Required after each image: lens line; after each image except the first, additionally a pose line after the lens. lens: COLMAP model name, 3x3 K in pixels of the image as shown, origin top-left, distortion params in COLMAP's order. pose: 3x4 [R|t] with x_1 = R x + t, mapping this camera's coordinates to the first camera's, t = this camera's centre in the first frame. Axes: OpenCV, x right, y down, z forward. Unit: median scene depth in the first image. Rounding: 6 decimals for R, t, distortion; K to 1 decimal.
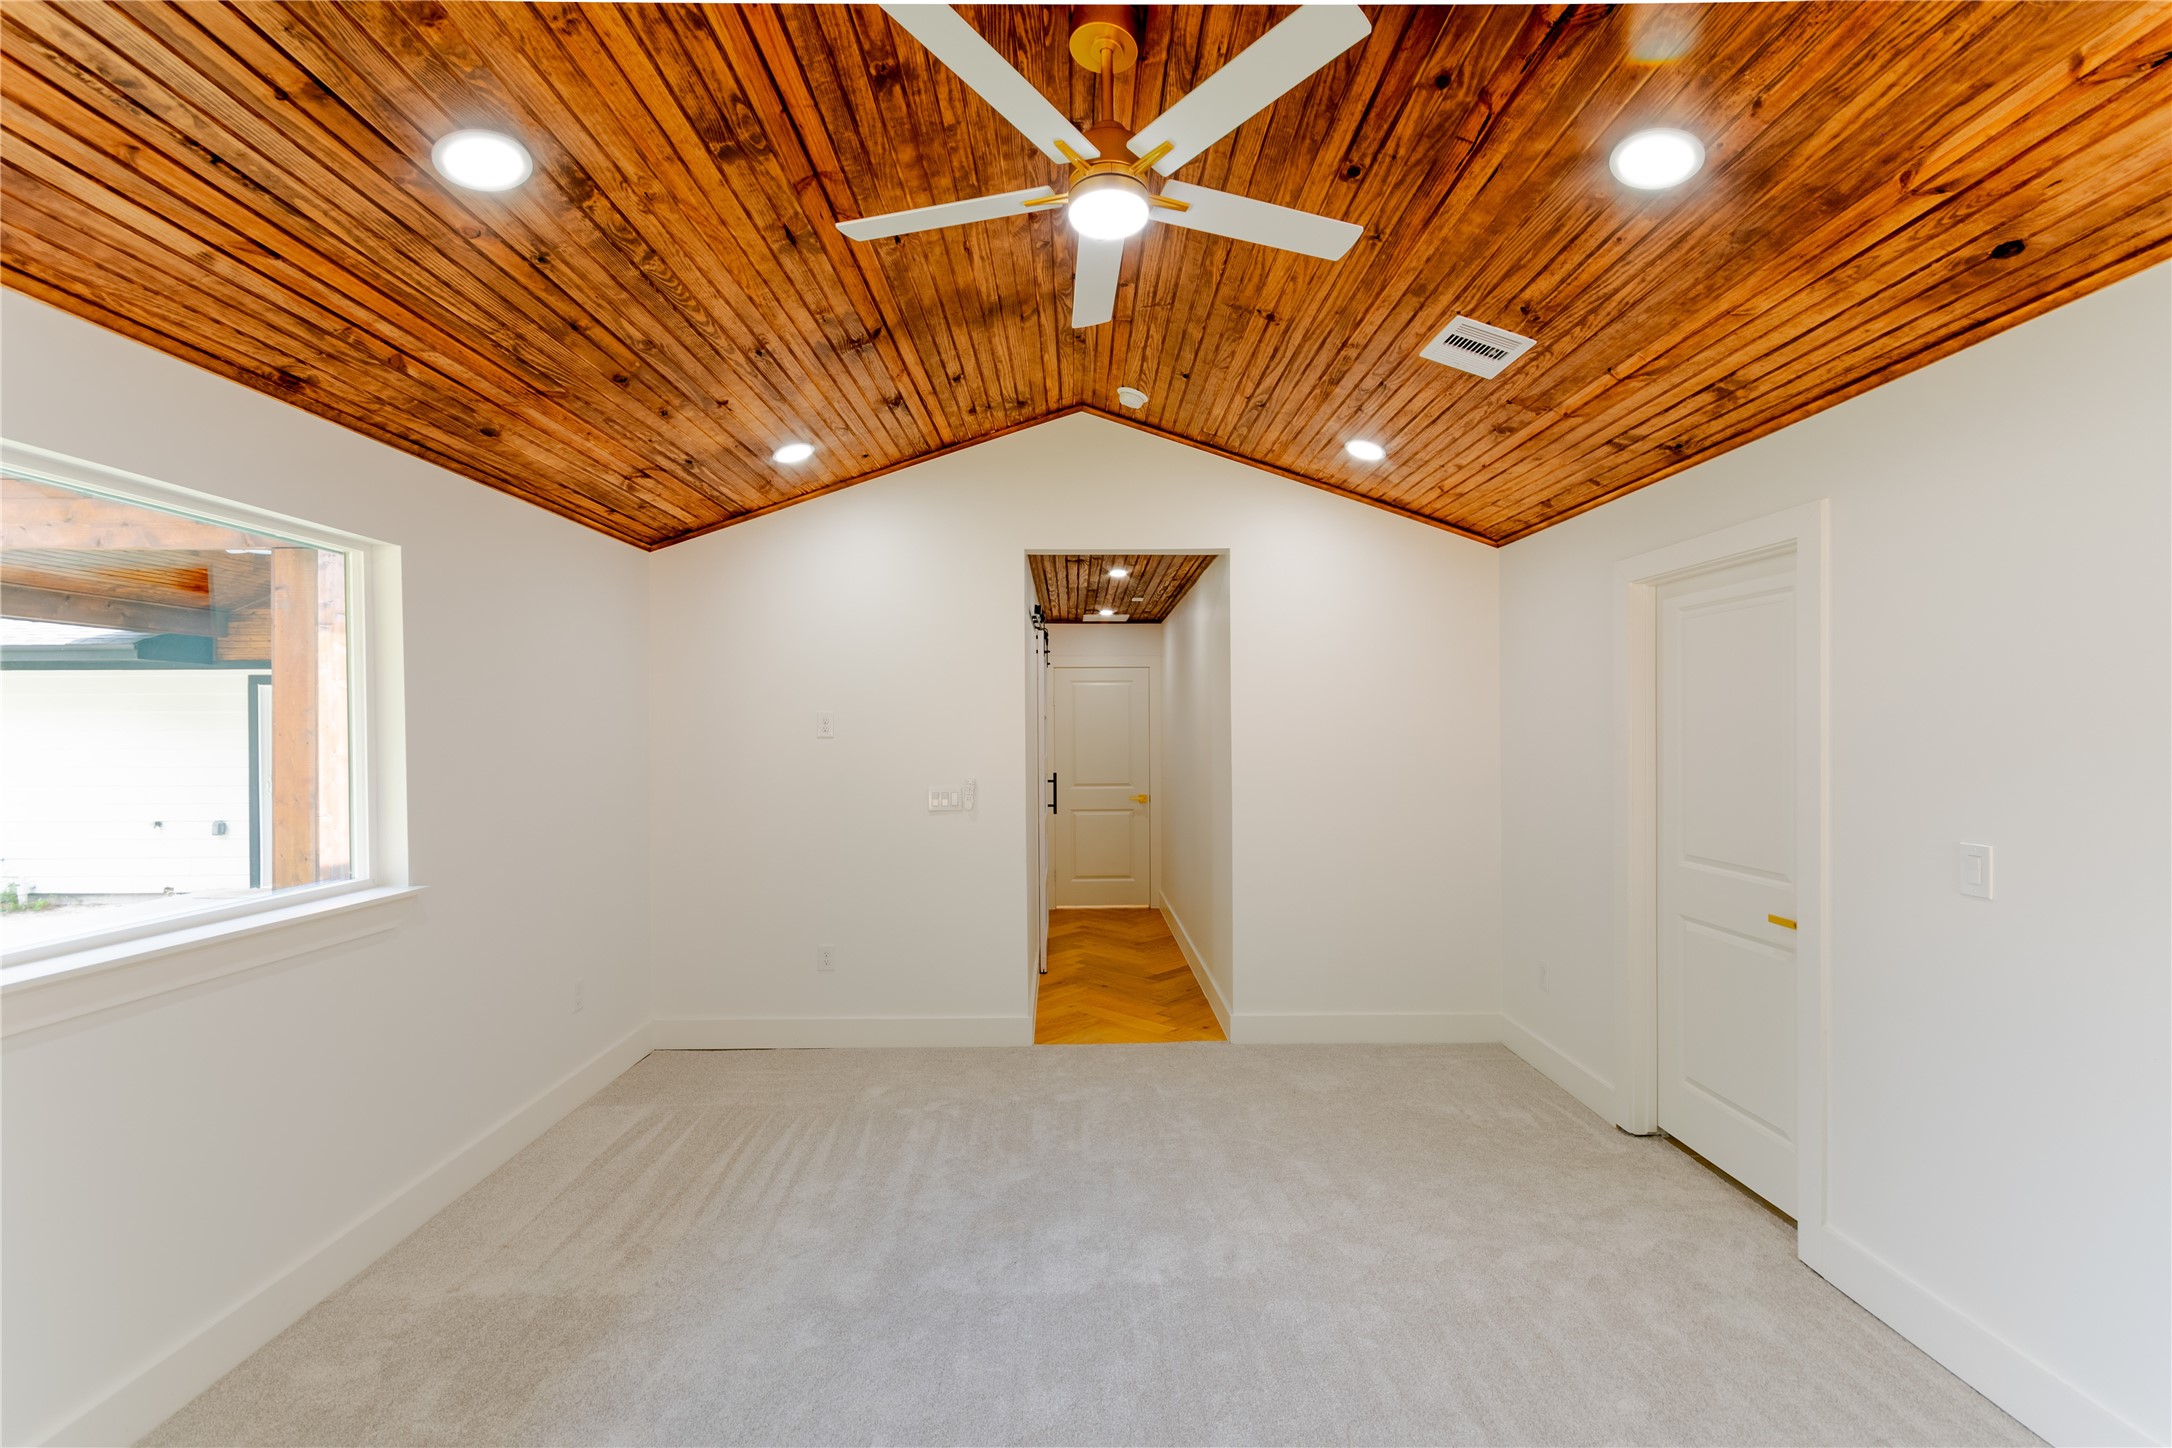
lens RADIAL K [[974.3, 0, 1093.1], [0, 974.3, 732.1], [0, 0, 1]] dist [0.010276, 0.000310]
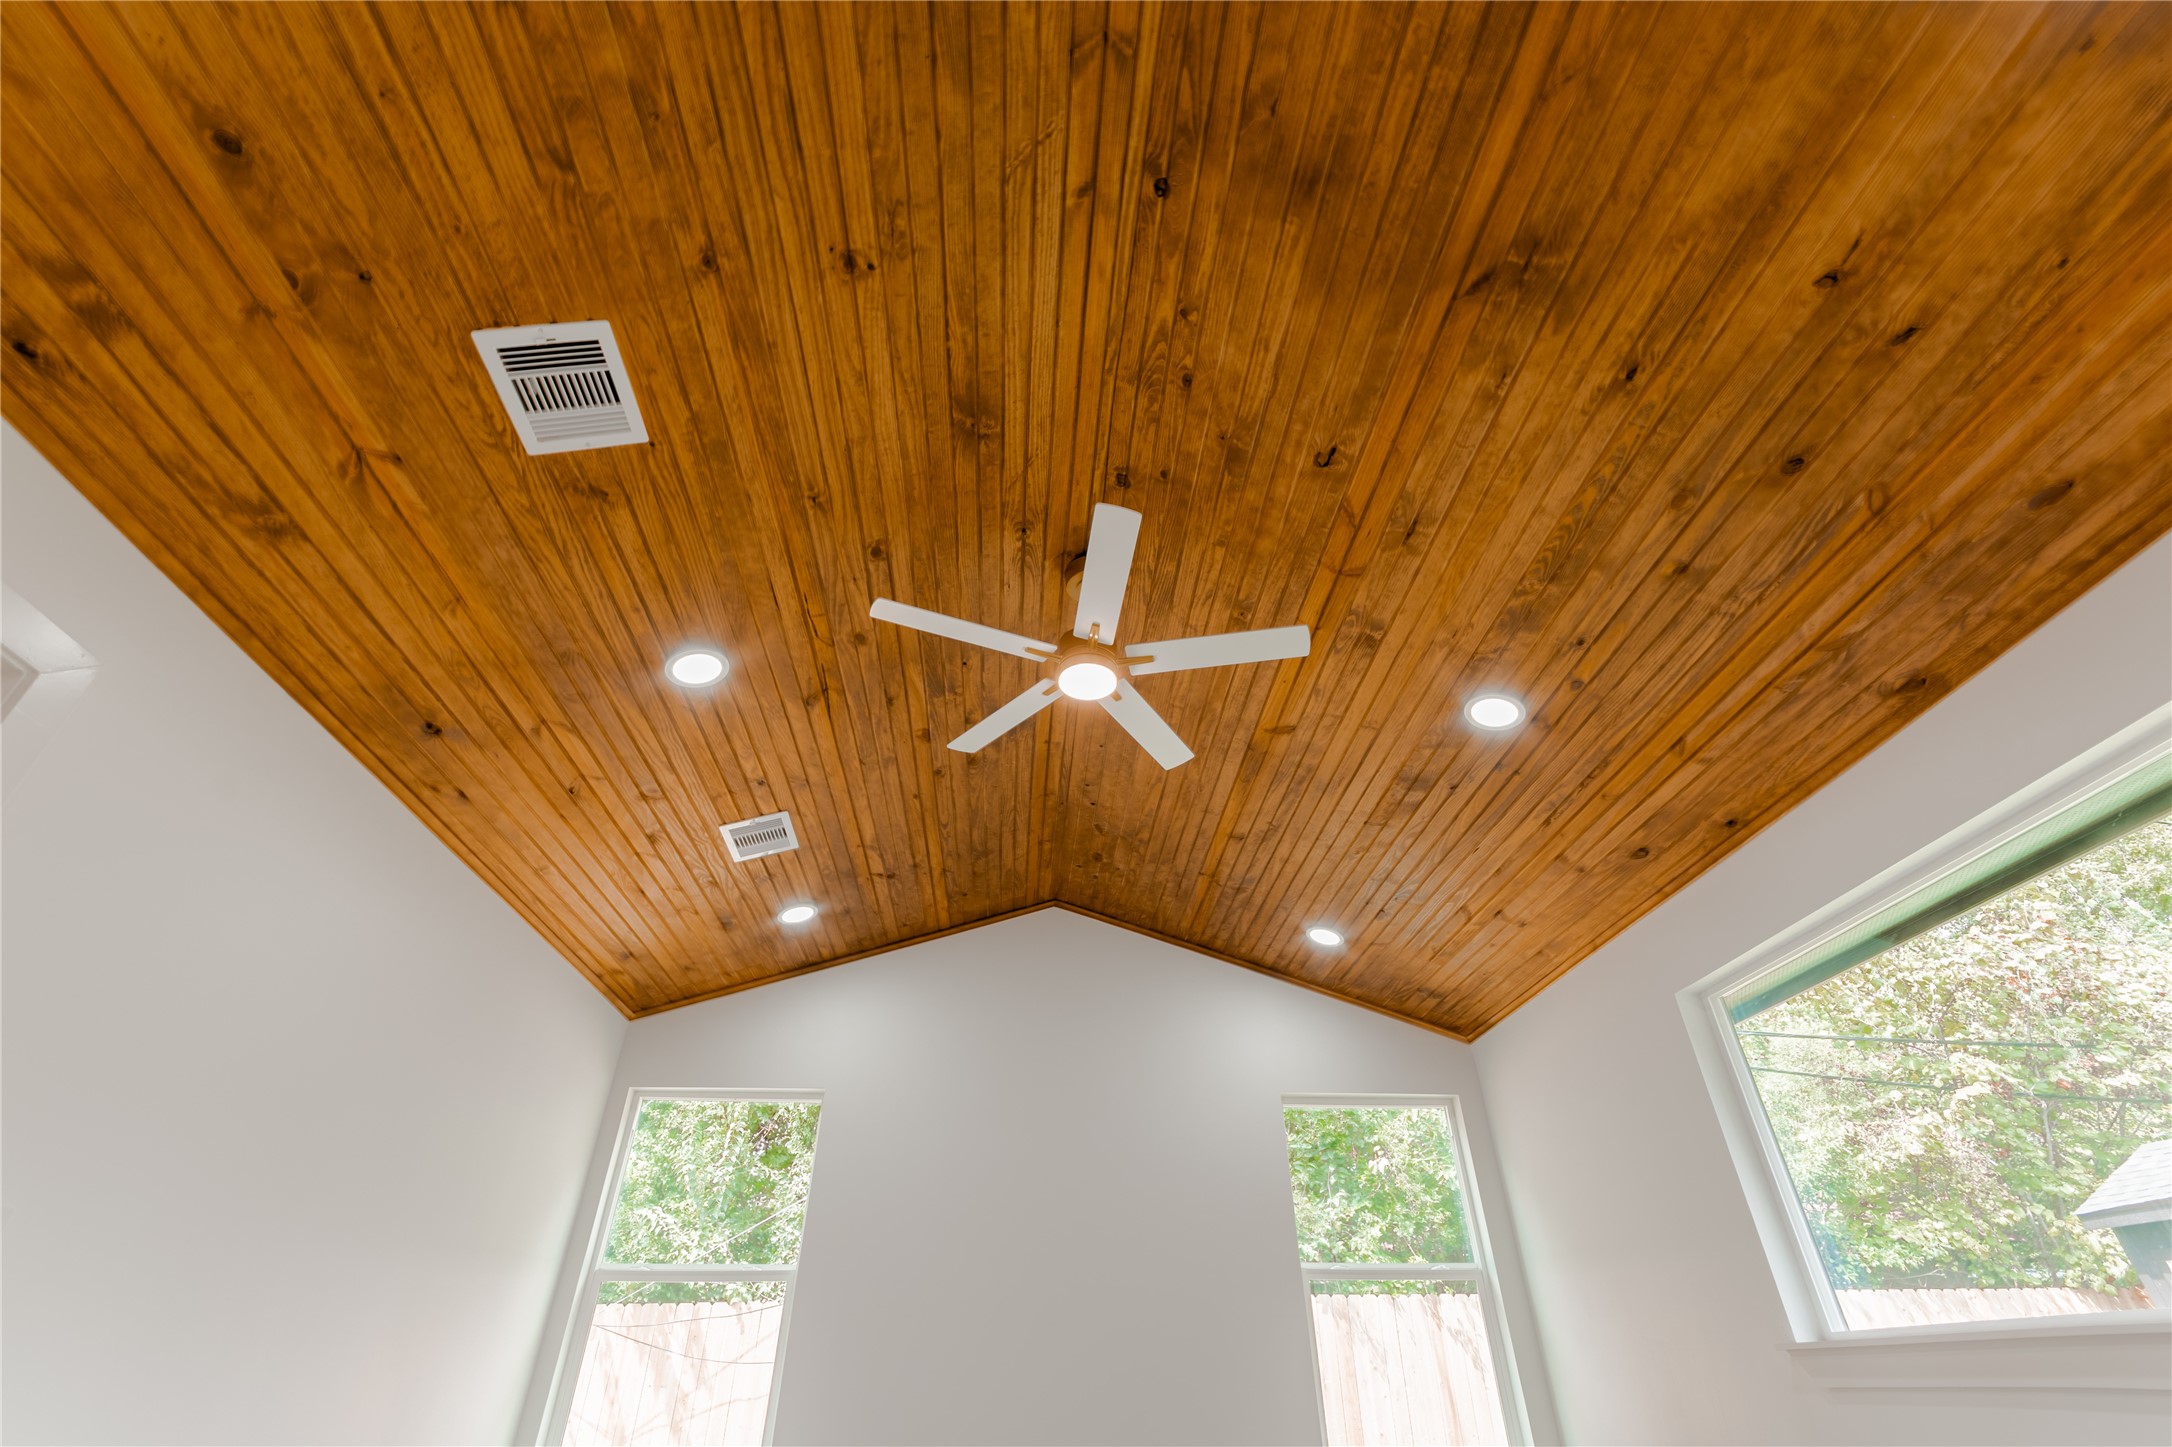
lens RADIAL K [[974.3, 0, 1093.1], [0, 974.3, 731.6], [0, 0, 1]] dist [0.010276, 0.000310]
pose [[-0.998174, -0.025130, -0.054932, 0.069547], [0.010039, 0.827701, -0.561080, 0.236193], [0.059567, -0.560606, -0.825937, 1.798518]]
